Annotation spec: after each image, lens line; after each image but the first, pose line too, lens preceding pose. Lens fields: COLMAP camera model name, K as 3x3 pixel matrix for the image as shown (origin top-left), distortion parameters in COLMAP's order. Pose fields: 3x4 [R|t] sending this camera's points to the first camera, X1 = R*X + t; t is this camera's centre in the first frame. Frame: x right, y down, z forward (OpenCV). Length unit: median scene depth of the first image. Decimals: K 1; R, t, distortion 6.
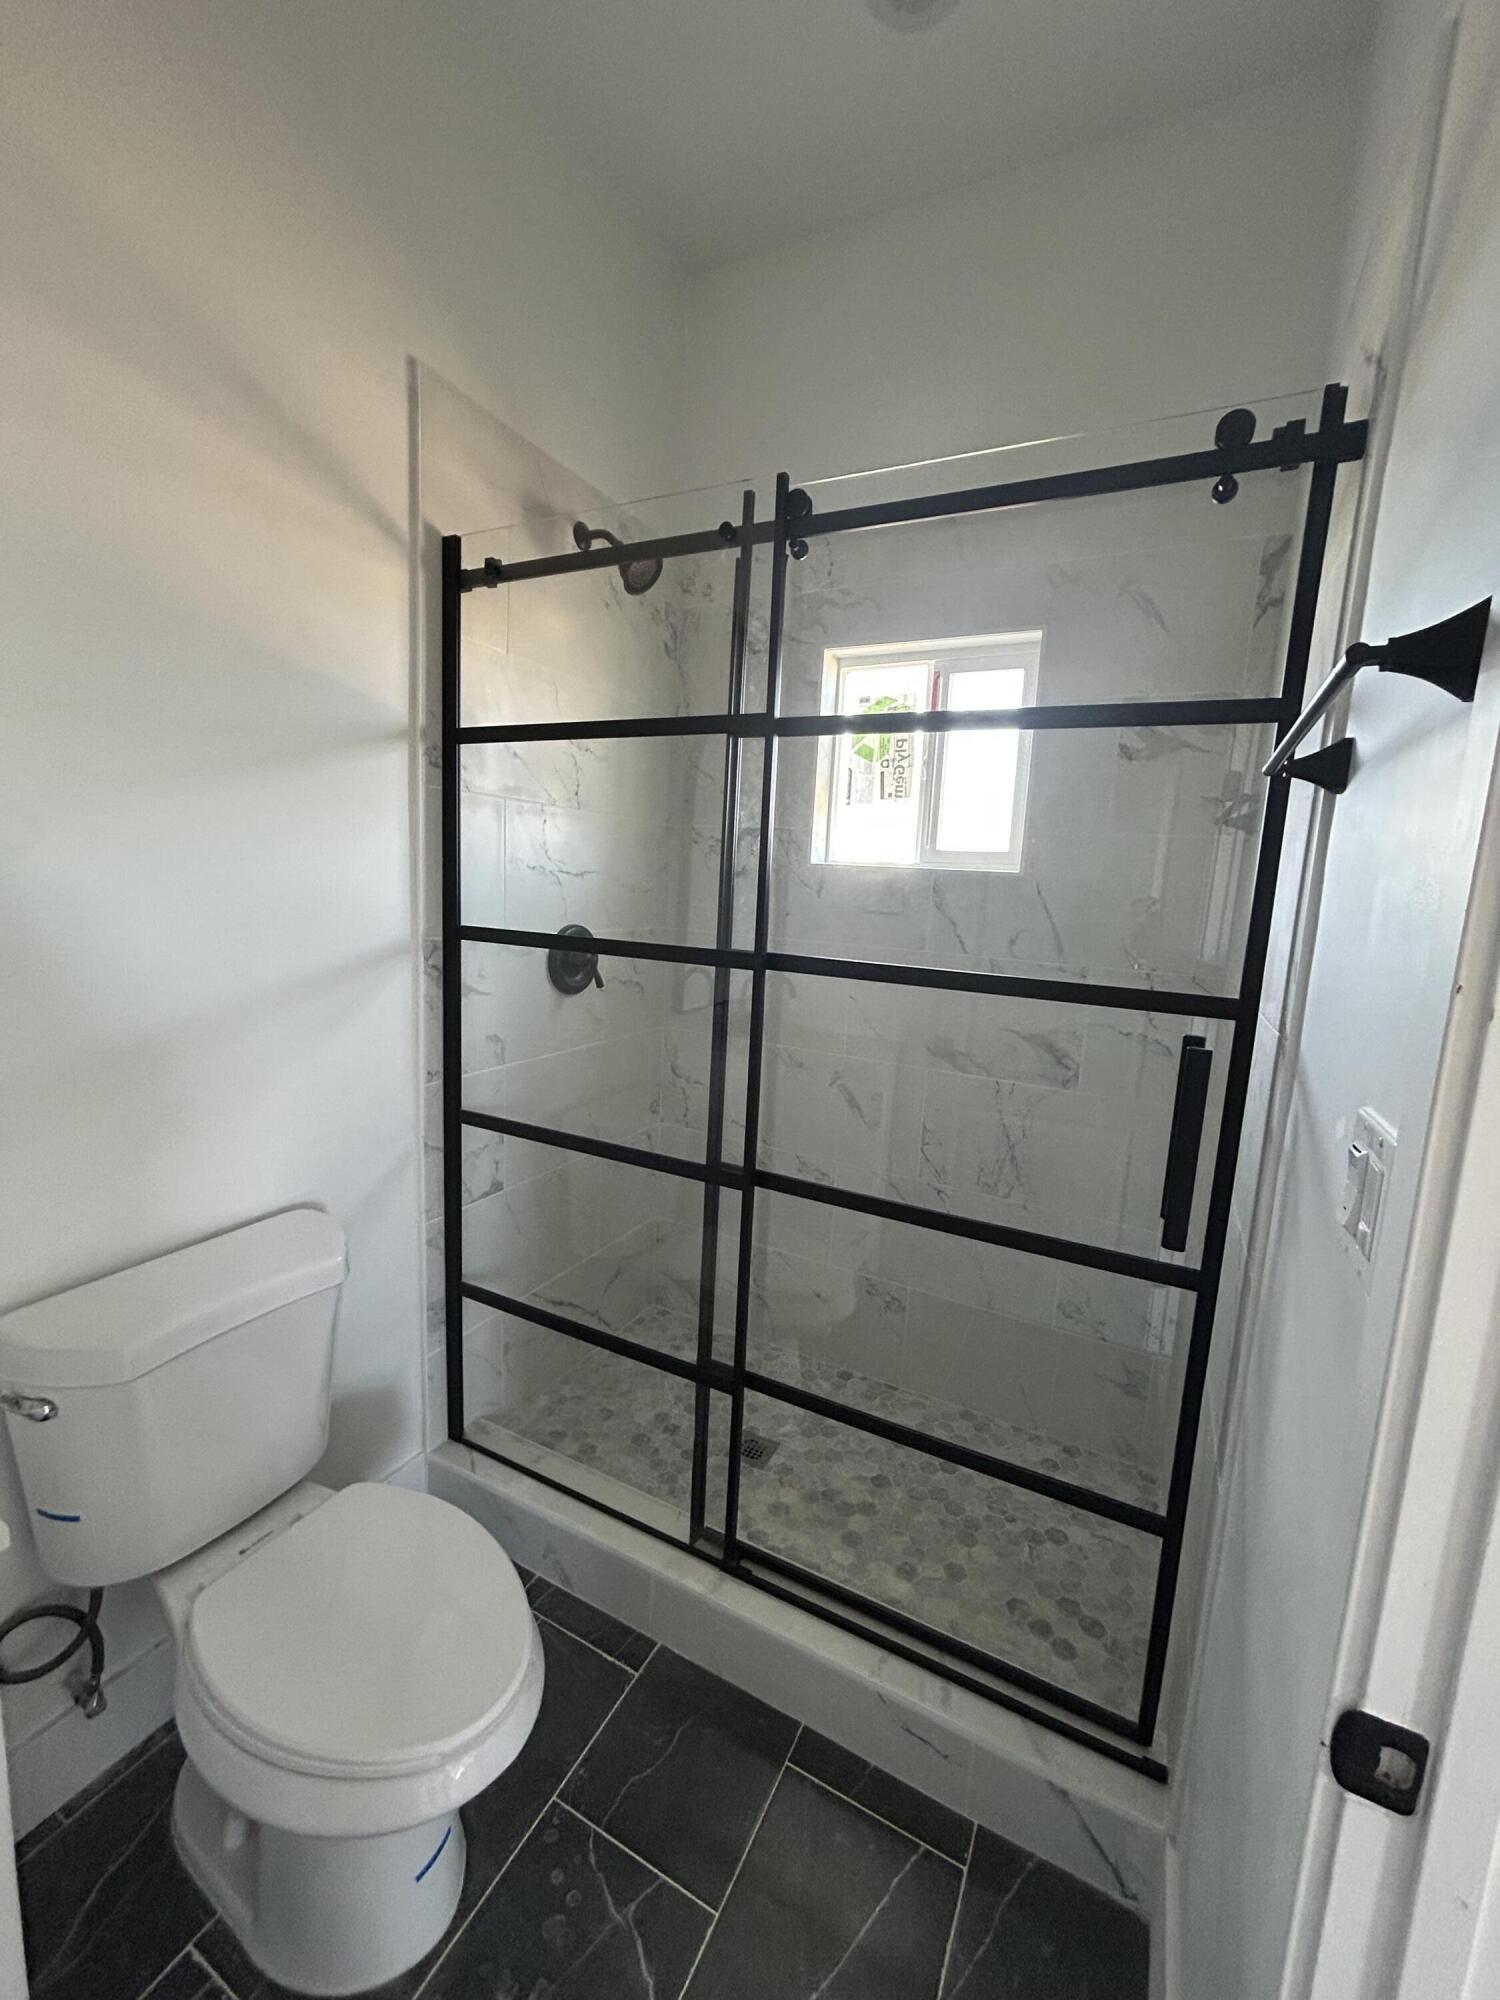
lens RADIAL K [[806.7, 0, 753.0], [0, 806.7, 995.7], [0, 0, 1]] dist [-0.000519, 0.001113]
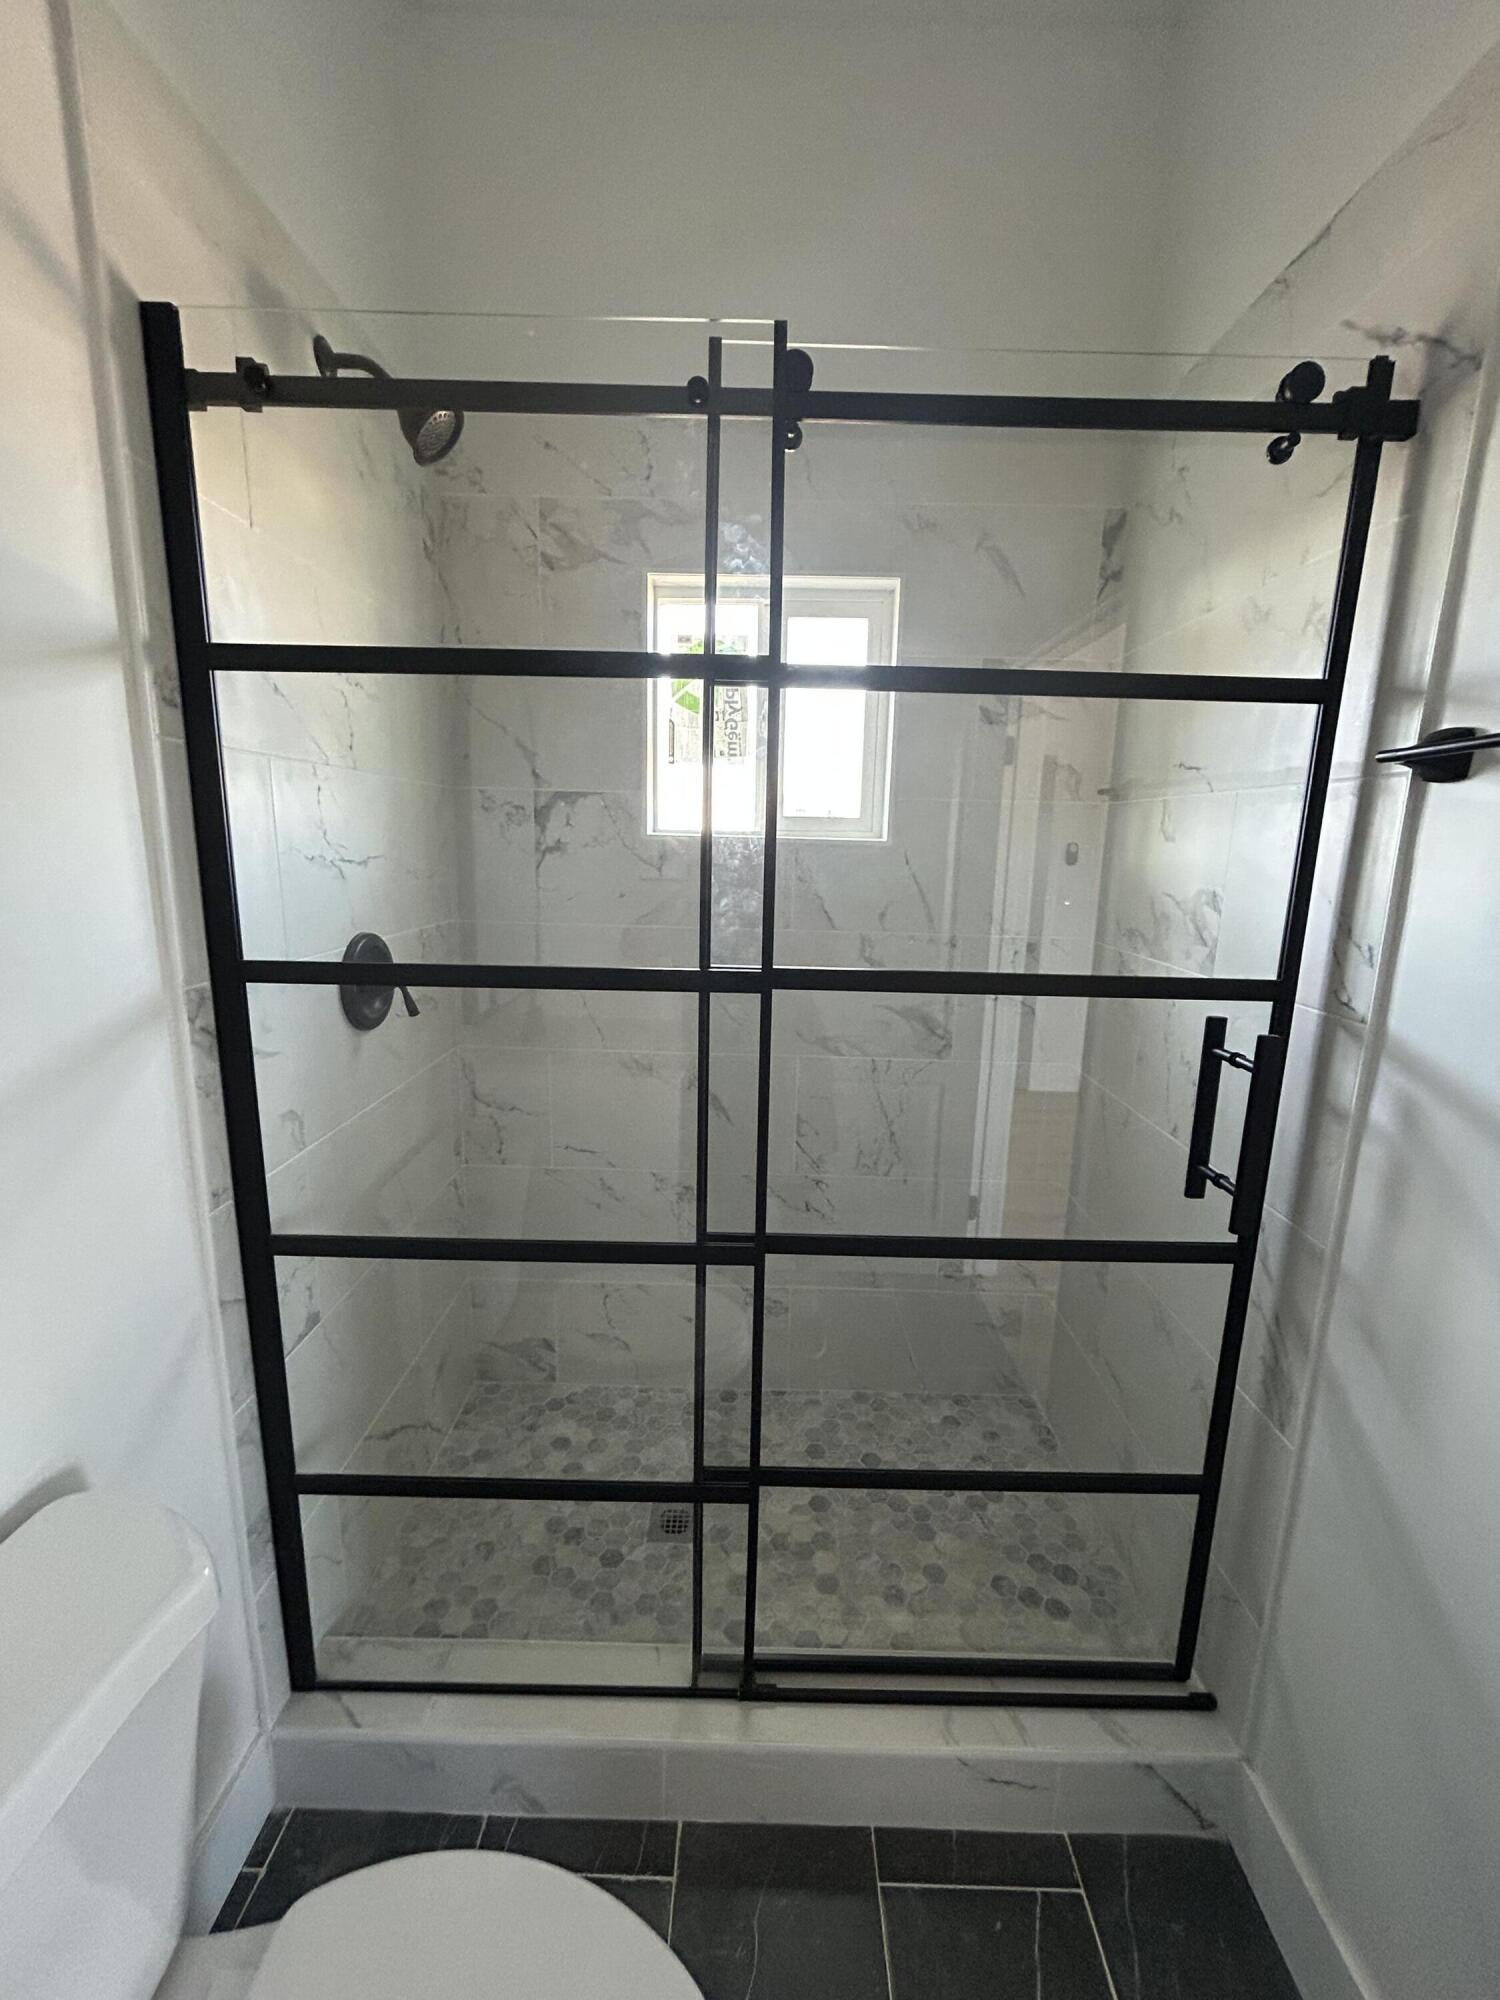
lens RADIAL K [[806.7, 0, 752.0], [0, 806.7, 994.5], [0, 0, 1]] dist [-0.000519, 0.001113]
pose [[0.893818, -0.115982, 0.433171, -0.285809], [0.087129, 0.992482, 0.085954, -0.081344], [-0.439884, -0.039085, 0.897204, 0.251747]]
